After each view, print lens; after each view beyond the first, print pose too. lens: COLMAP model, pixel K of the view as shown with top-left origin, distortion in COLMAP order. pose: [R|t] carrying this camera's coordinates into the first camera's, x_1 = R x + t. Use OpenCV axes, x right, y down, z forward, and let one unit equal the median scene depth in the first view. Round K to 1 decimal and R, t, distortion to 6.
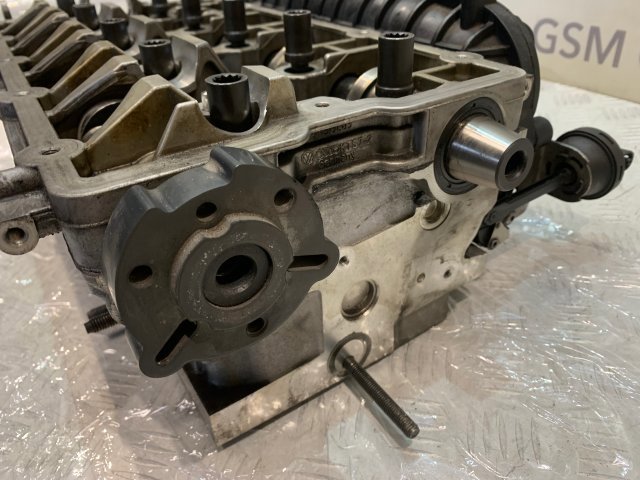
lens RADIAL K [[503.5, 0, 320.0], [0, 503.5, 240.0], [0, 0, 1]] dist [-0.026949, -0.013532]
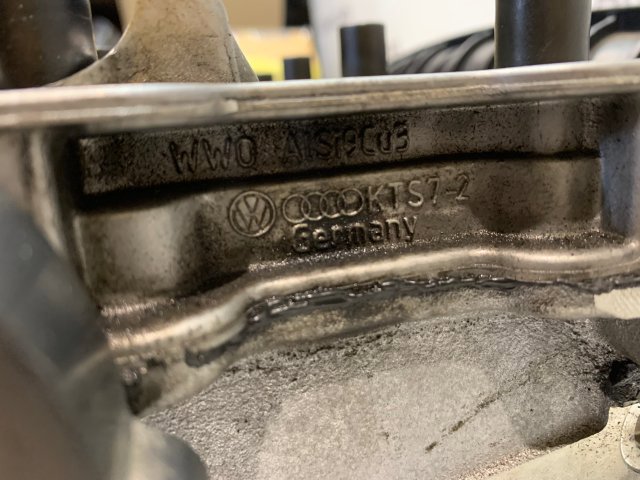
lens RADIAL K [[503.5, 0, 320.0], [0, 503.5, 240.0], [0, 0, 1]] dist [-0.026949, -0.013532]
pose [[0.961821, 0.029898, -0.272040, 0.097737], [-0.116567, 0.944096, -0.308376, -0.049168], [0.247611, 0.328313, 0.911537, 0.668892]]
